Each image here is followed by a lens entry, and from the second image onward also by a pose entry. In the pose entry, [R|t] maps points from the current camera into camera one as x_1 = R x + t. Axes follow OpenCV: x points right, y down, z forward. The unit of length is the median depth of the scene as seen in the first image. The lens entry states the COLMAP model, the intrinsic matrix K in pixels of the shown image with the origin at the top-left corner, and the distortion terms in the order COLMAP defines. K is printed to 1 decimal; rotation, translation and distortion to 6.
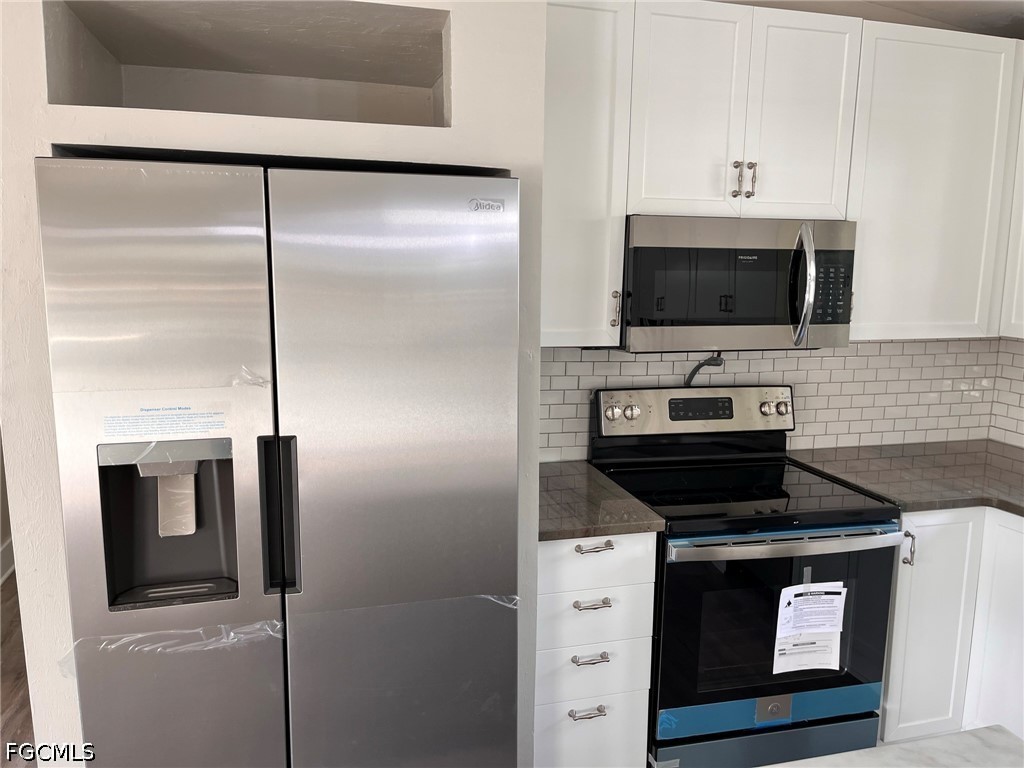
lens RADIAL K [[773.7, 0, 512.0], [0, 773.7, 384.0], [0, 0, 1]] dist [0.093814, -0.112552]
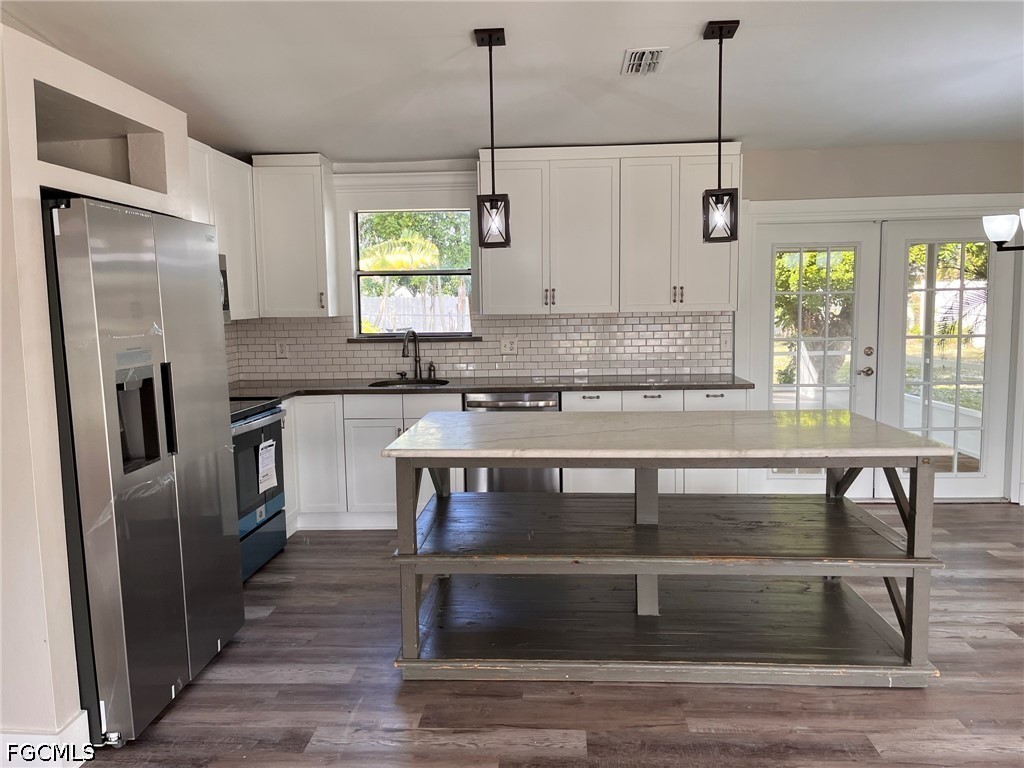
lens RADIAL K [[773.7, 0, 512.0], [0, 773.7, 384.0], [0, 0, 1]] dist [0.093814, -0.112552]
pose [[0.318614, -0.121143, 0.940111, -1.194721], [0.171516, 0.982796, 0.068515, 0.087231], [-0.932238, 0.139414, 0.333910, -0.217427]]
